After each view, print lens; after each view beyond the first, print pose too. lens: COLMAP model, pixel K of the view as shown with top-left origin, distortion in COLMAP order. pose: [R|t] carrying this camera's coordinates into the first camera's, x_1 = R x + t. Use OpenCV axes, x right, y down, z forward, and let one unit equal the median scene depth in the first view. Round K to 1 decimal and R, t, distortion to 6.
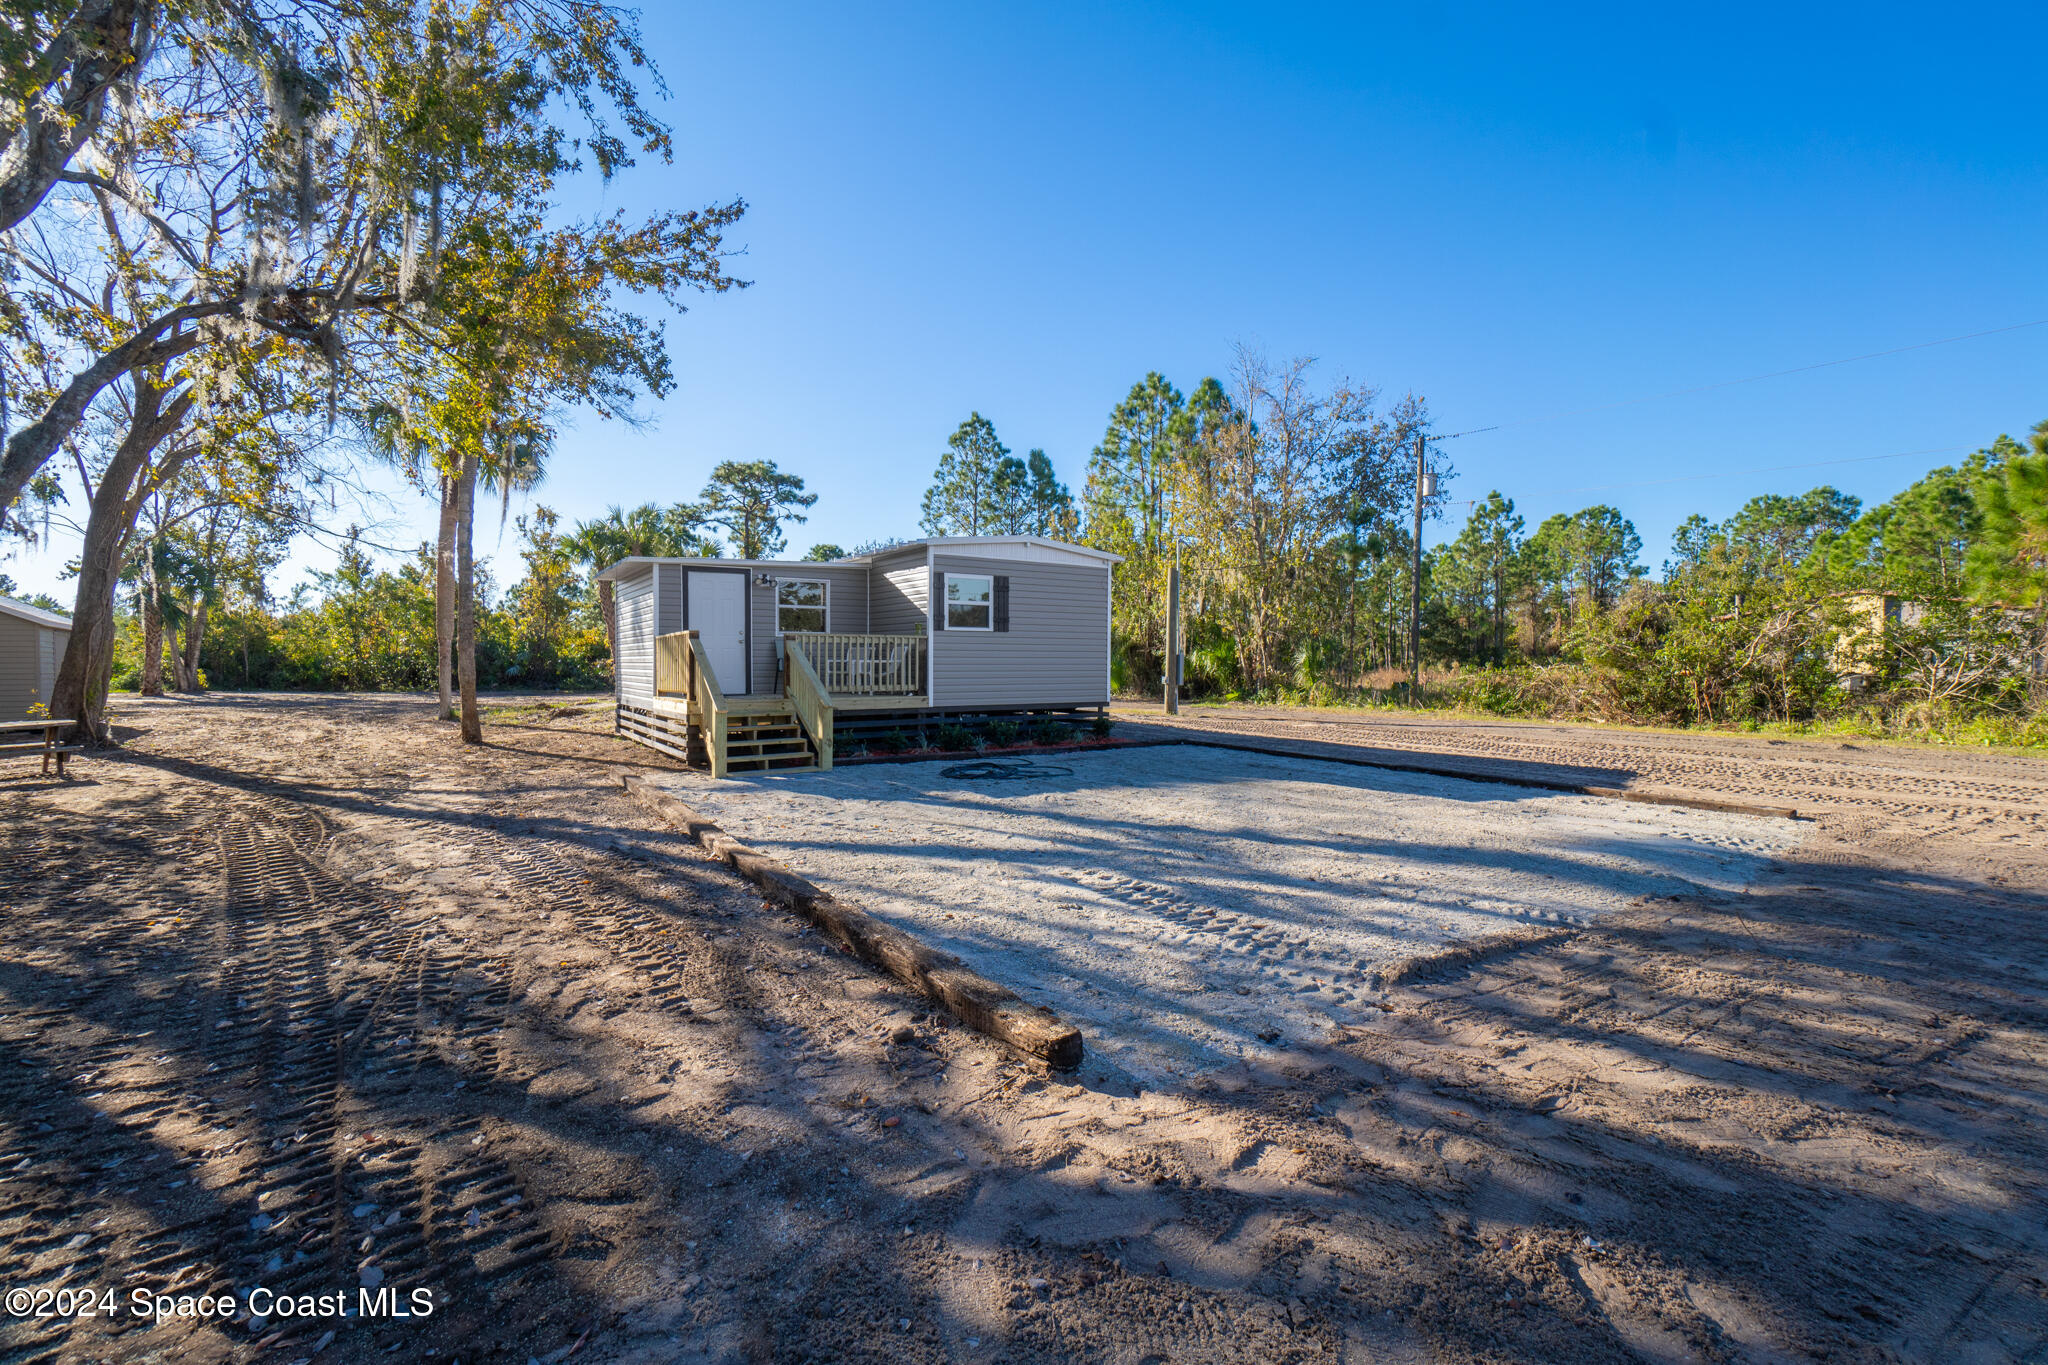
lens RADIAL K [[875.2, 0, 1025.1], [0, 875.2, 679.5], [0, 0, 1]] dist [-0.004741, -0.000070]
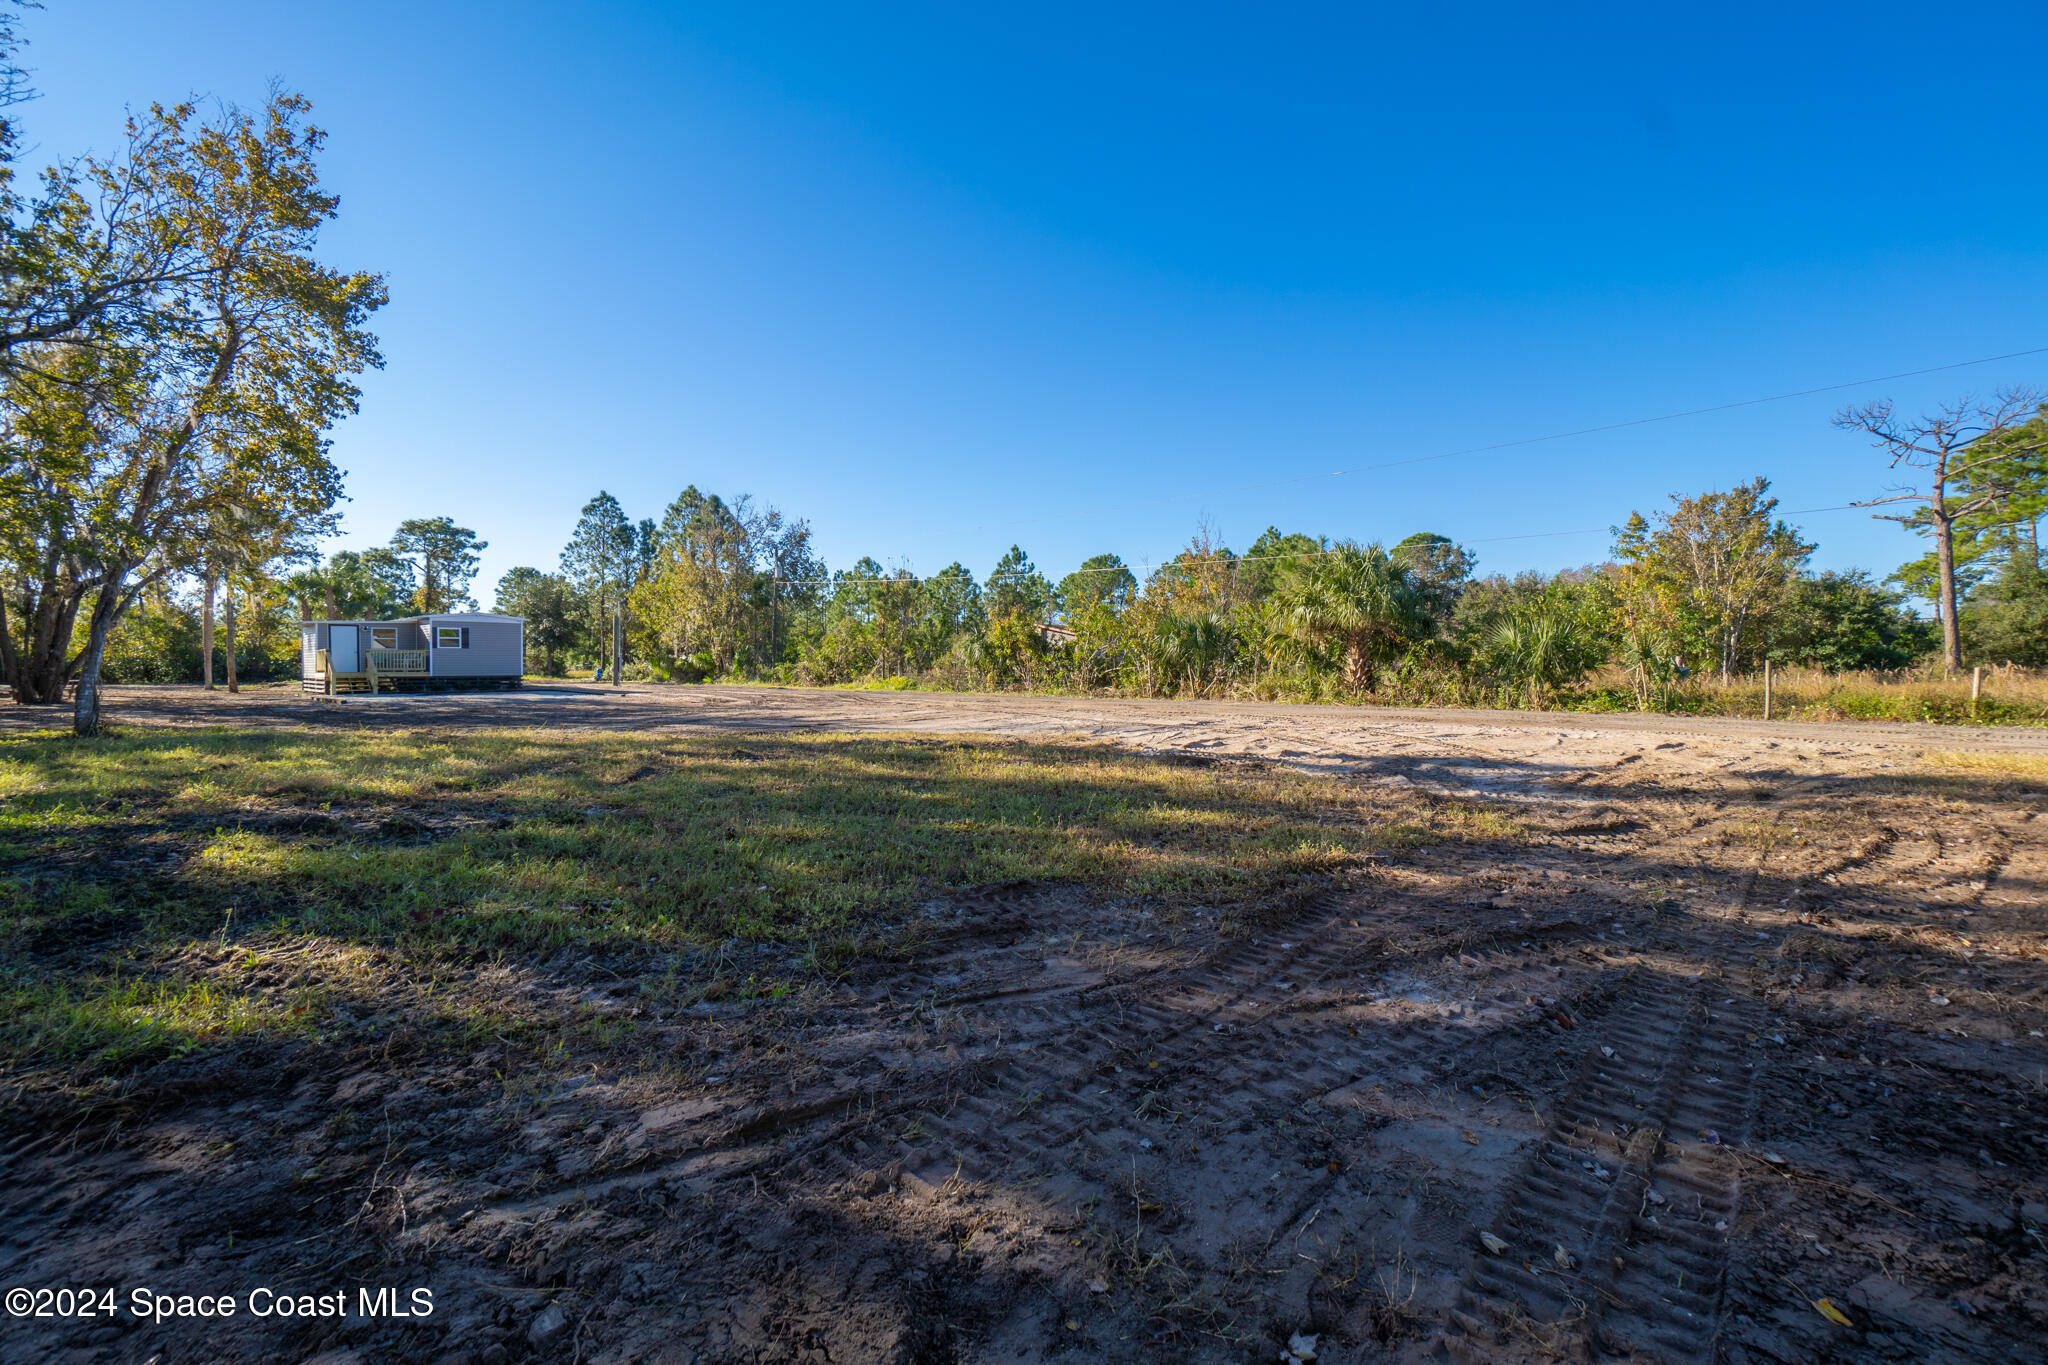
lens RADIAL K [[875.2, 0, 1021.9], [0, 875.2, 679.5], [0, 0, 1]] dist [-0.004741, -0.000070]
pose [[0.975316, -0.006739, 0.220710, 0.421168], [0.007549, 0.999968, -0.002824, 0.024628], [-0.220684, 0.004420, 0.975335, -0.800730]]
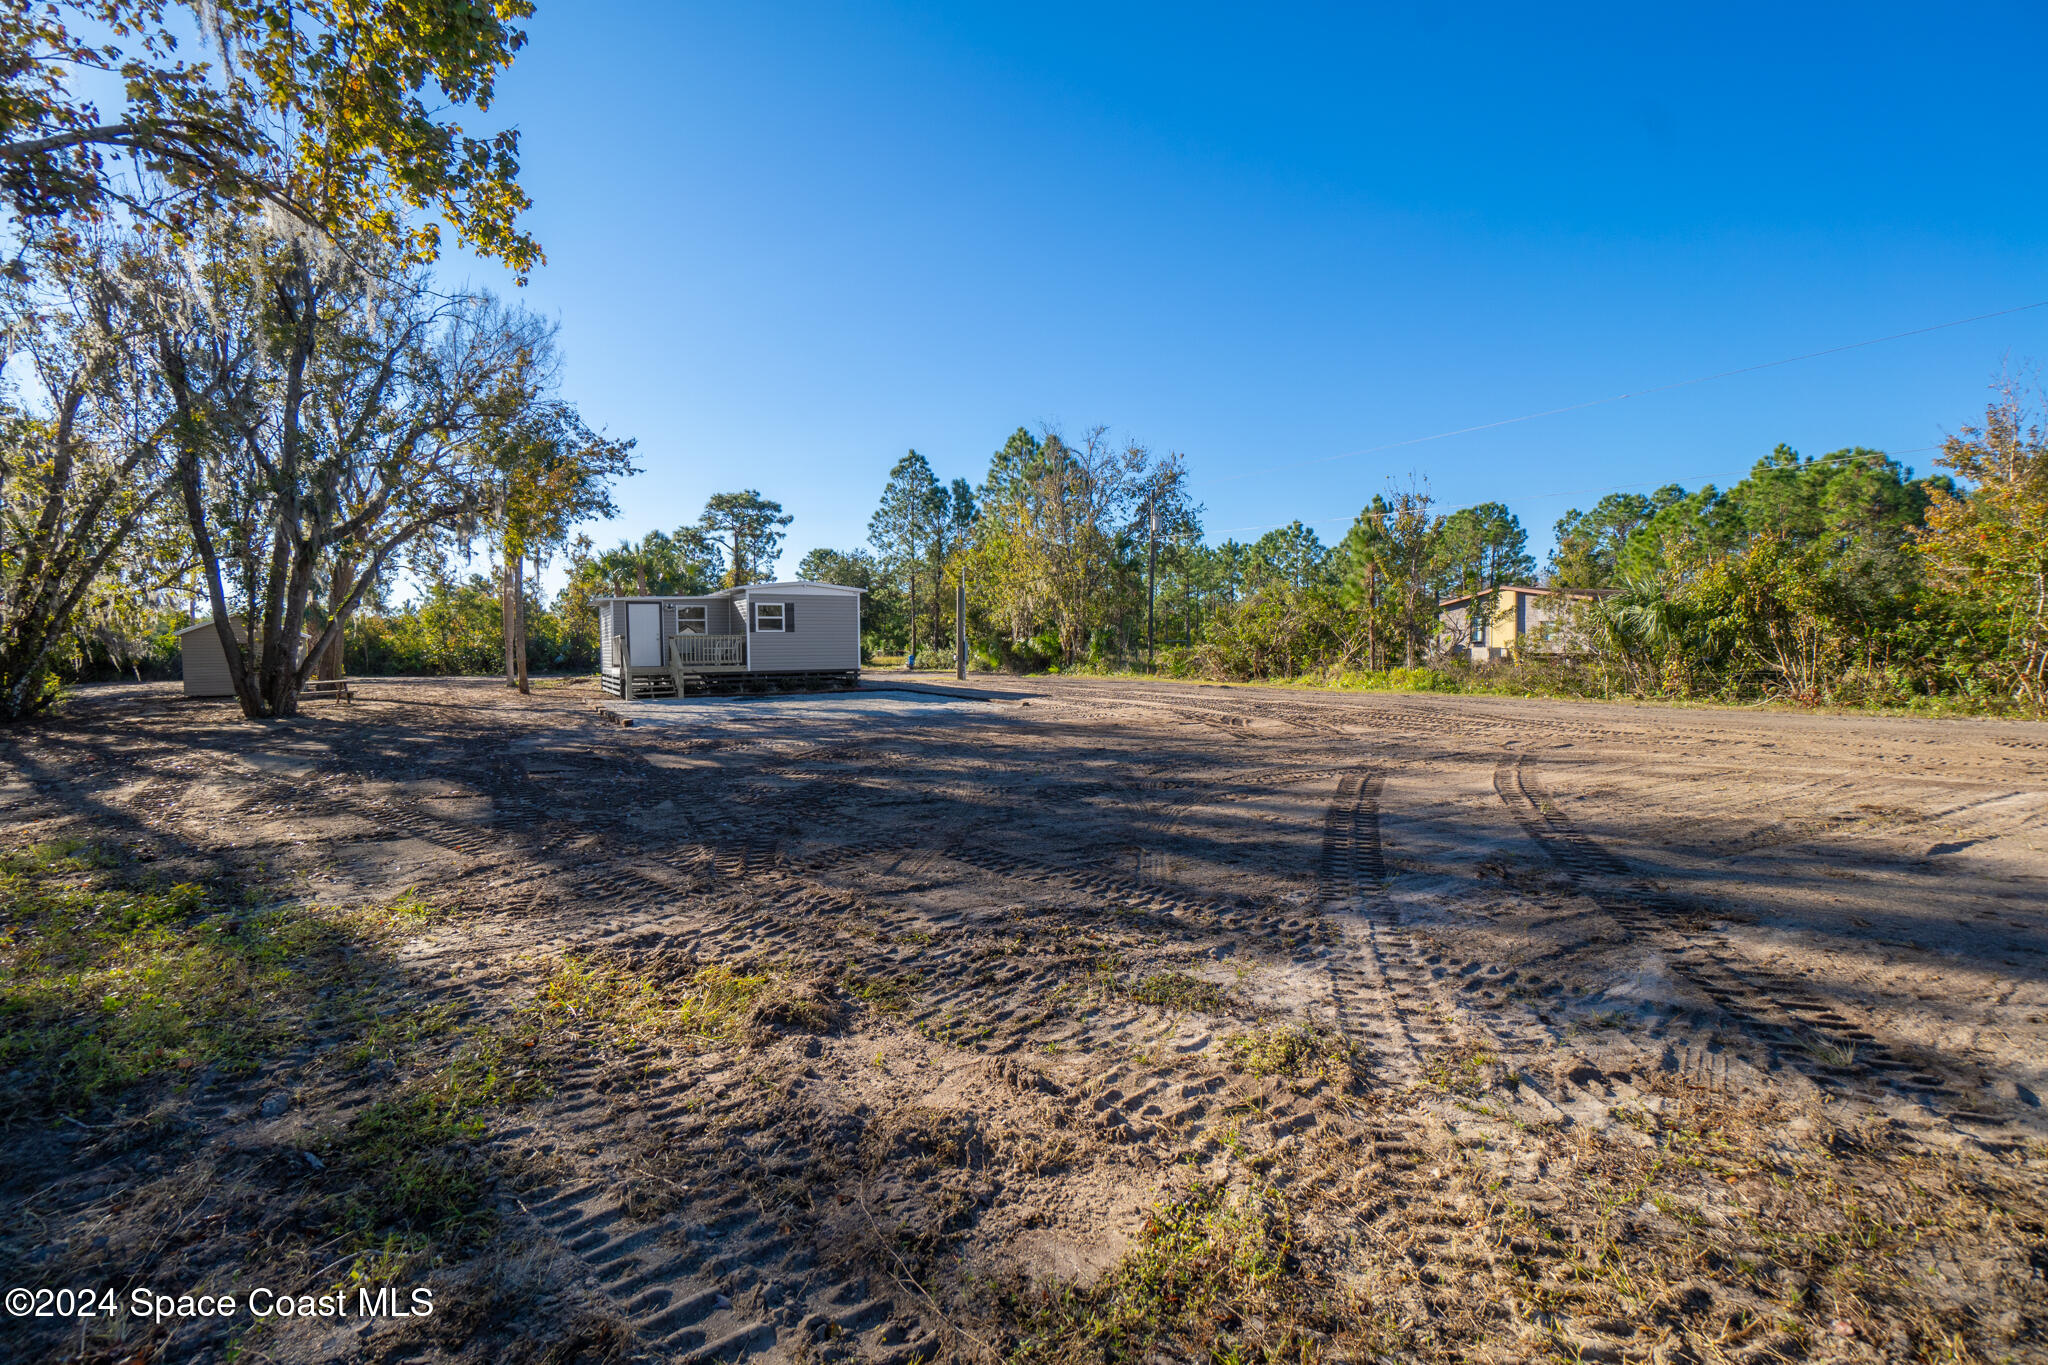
lens RADIAL K [[875.2, 0, 1023.5], [0, 875.2, 680.2], [0, 0, 1]] dist [-0.004741, -0.000070]
pose [[0.998475, -0.011627, -0.053970, 0.236140], [0.012547, 0.999781, 0.016736, 0.010604], [0.053764, -0.017387, 0.998402, -0.357867]]
